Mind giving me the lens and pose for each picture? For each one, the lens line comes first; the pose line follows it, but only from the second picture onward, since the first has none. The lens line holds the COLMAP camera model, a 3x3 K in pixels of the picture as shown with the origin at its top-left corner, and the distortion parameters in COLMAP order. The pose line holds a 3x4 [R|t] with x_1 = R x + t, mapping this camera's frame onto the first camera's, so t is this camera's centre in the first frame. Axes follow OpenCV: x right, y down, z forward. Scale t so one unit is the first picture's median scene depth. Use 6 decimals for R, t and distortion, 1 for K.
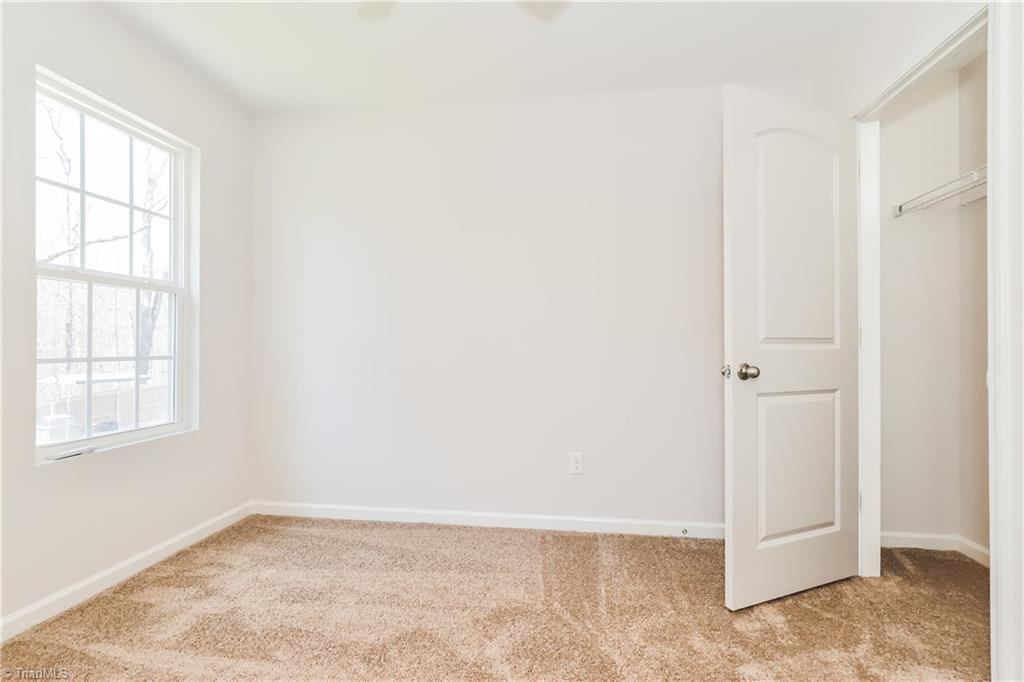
lens RADIAL K [[474.8, 0, 504.8], [0, 474.8, 346.7], [0, 0, 1]] dist [-0.004702, 0.000855]
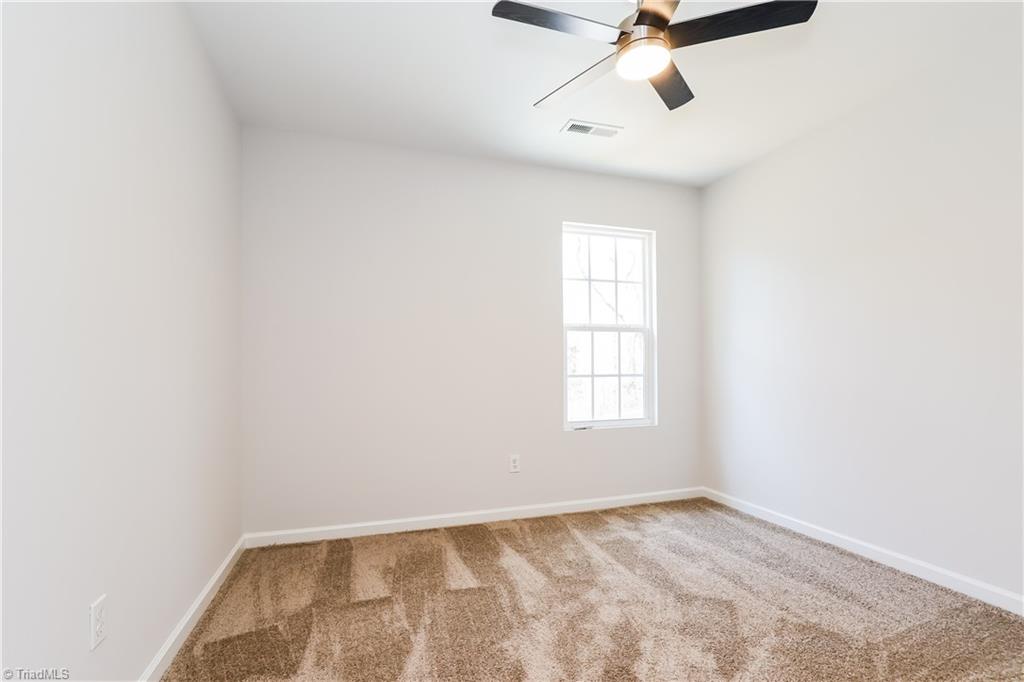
lens RADIAL K [[497.6, 0, 549.3], [0, 497.6, 361.1], [0, 0, 1]] dist [0.038233, 0.000448]
pose [[0.453220, -0.031921, -0.890827, 0.620346], [0.017751, 0.999484, -0.026783, 0.018277], [0.891222, -0.003674, 0.453553, 0.022342]]
